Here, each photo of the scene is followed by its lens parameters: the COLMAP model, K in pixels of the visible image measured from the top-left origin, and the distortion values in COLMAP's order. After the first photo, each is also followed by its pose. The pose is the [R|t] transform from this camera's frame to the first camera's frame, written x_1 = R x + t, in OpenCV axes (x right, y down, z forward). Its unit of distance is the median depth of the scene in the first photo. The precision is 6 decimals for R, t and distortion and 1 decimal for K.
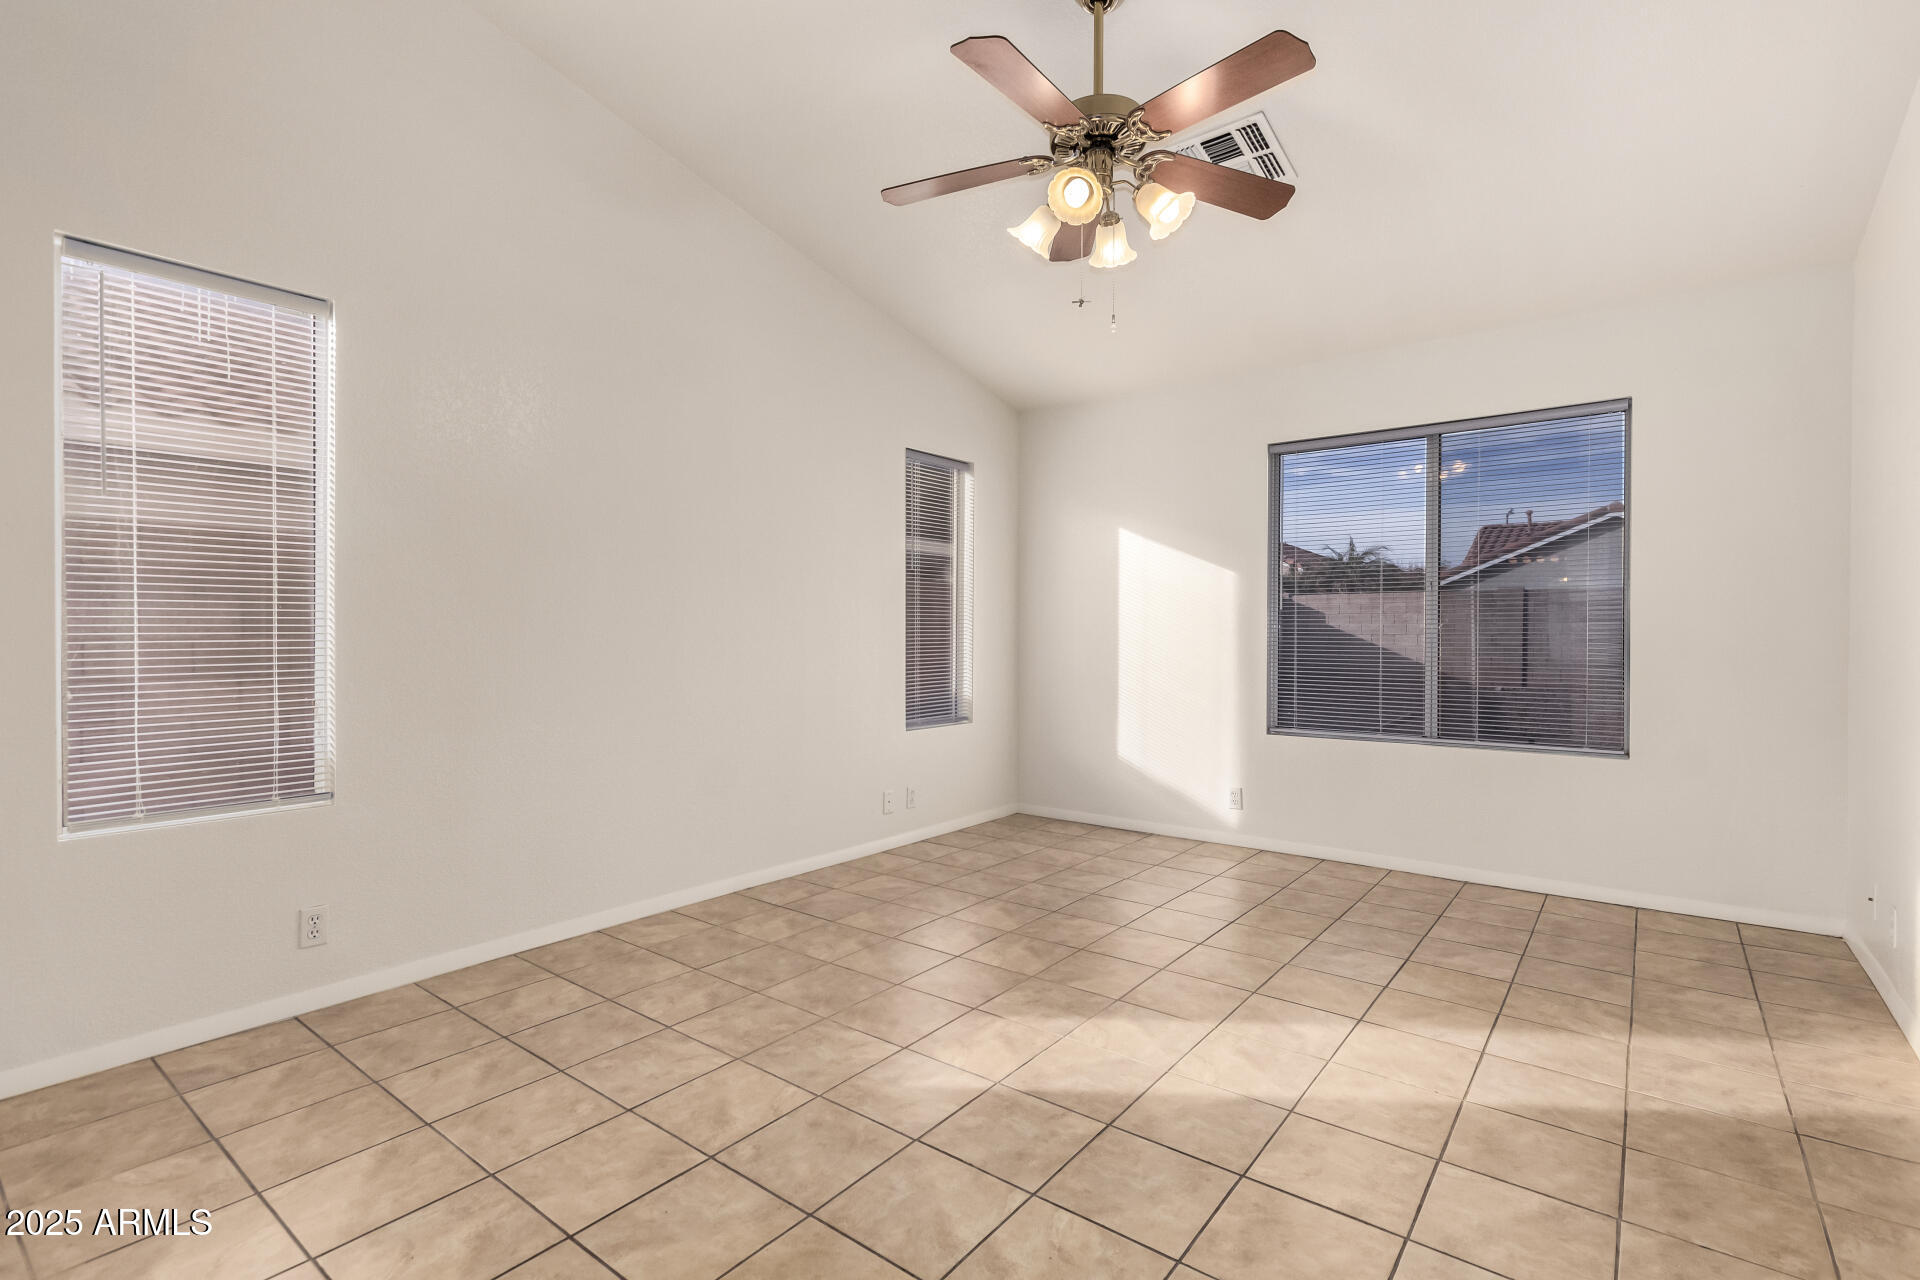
lens RADIAL K [[896.2, 0, 963.8], [0, 896.2, 631.8], [0, 0, 1]] dist [-0.002515, -0.000626]
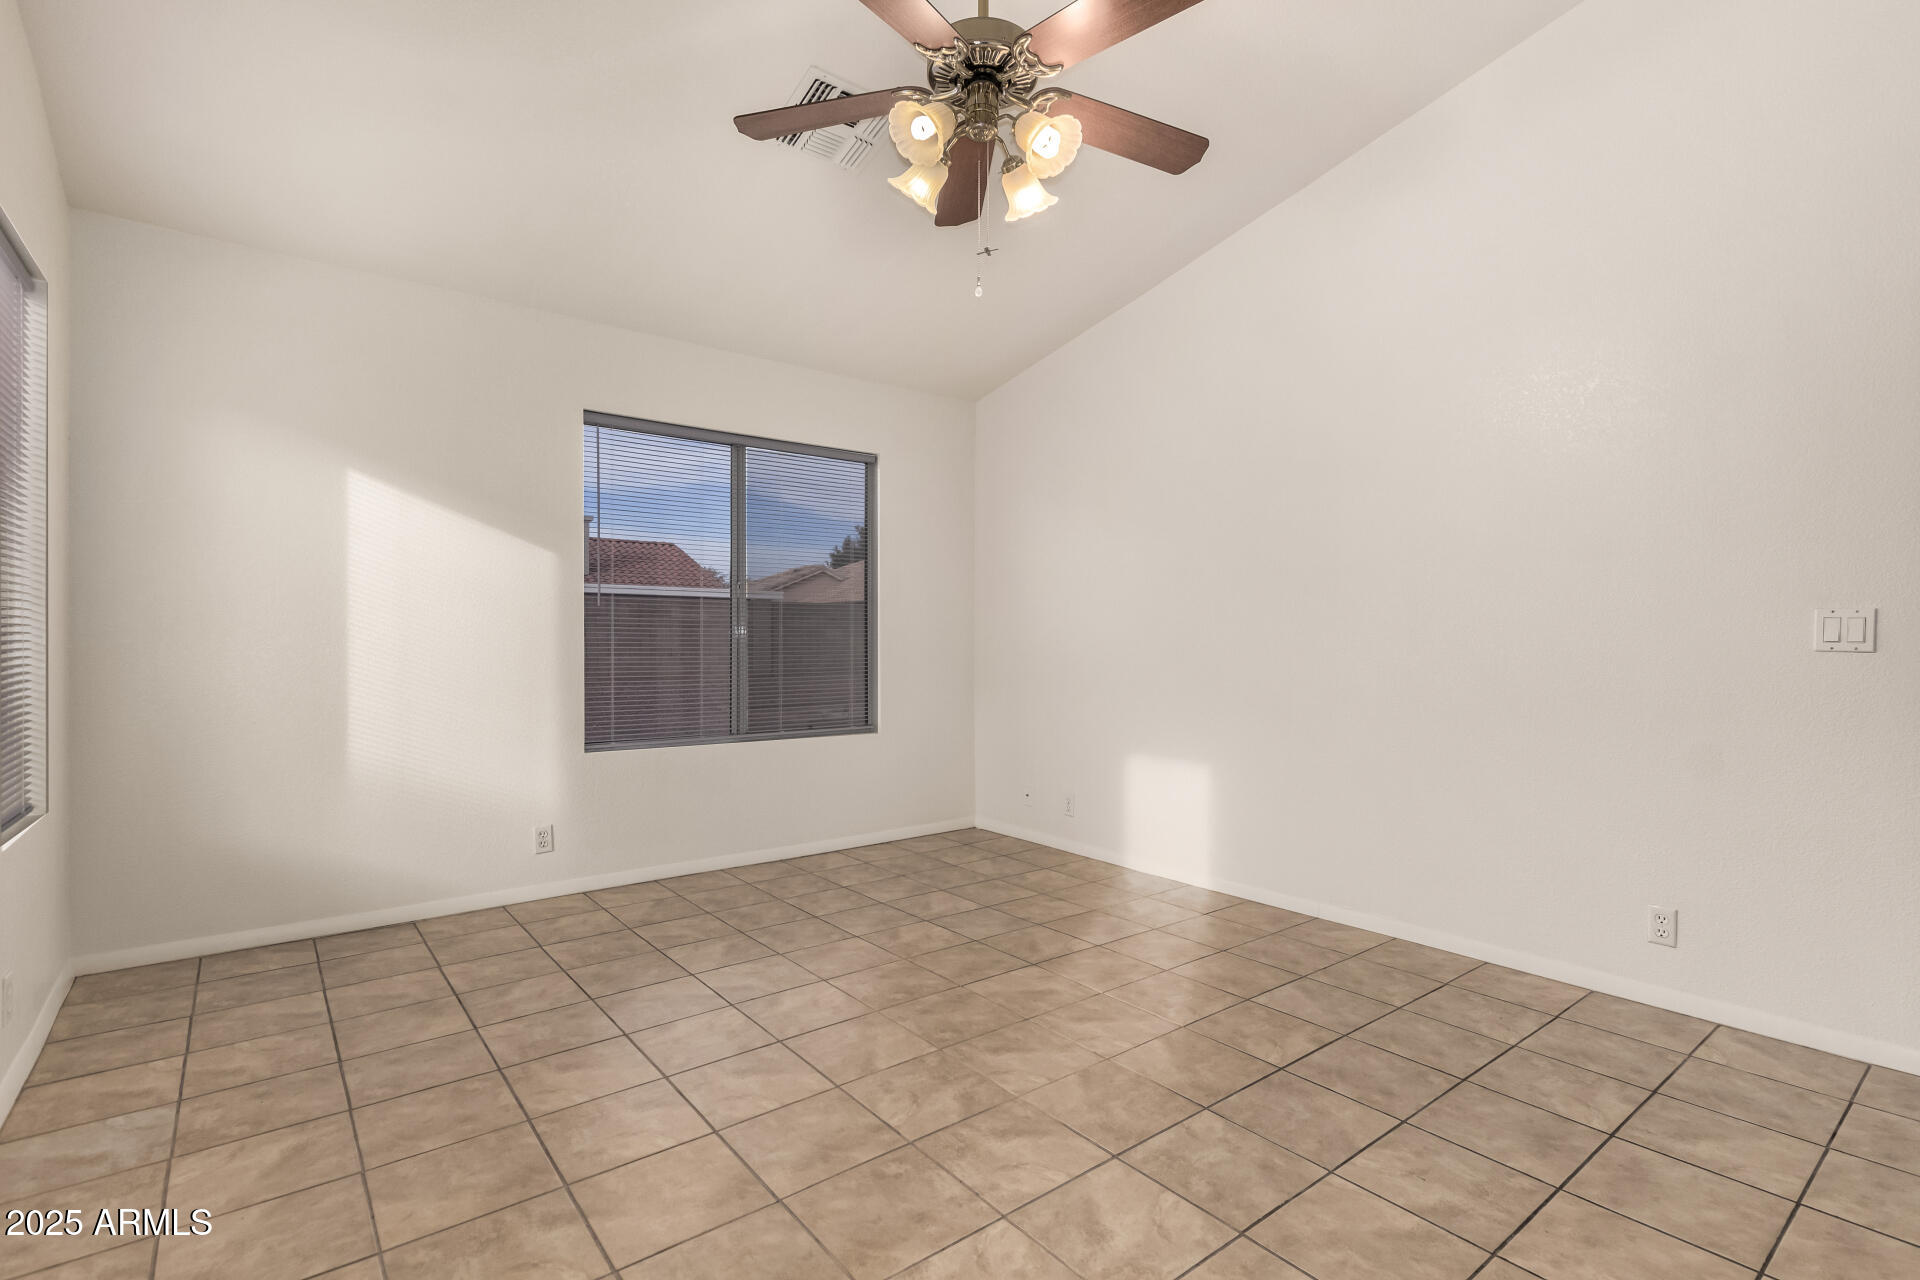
lens RADIAL K [[896.2, 0, 964.7], [0, 896.2, 644.7], [0, 0, 1]] dist [-0.002515, -0.000626]
pose [[0.233494, -0.008173, 0.972324, -0.534937], [-0.000062, 0.999965, 0.008420, 0.004944], [-0.972358, -0.002026, 0.233486, 0.612531]]
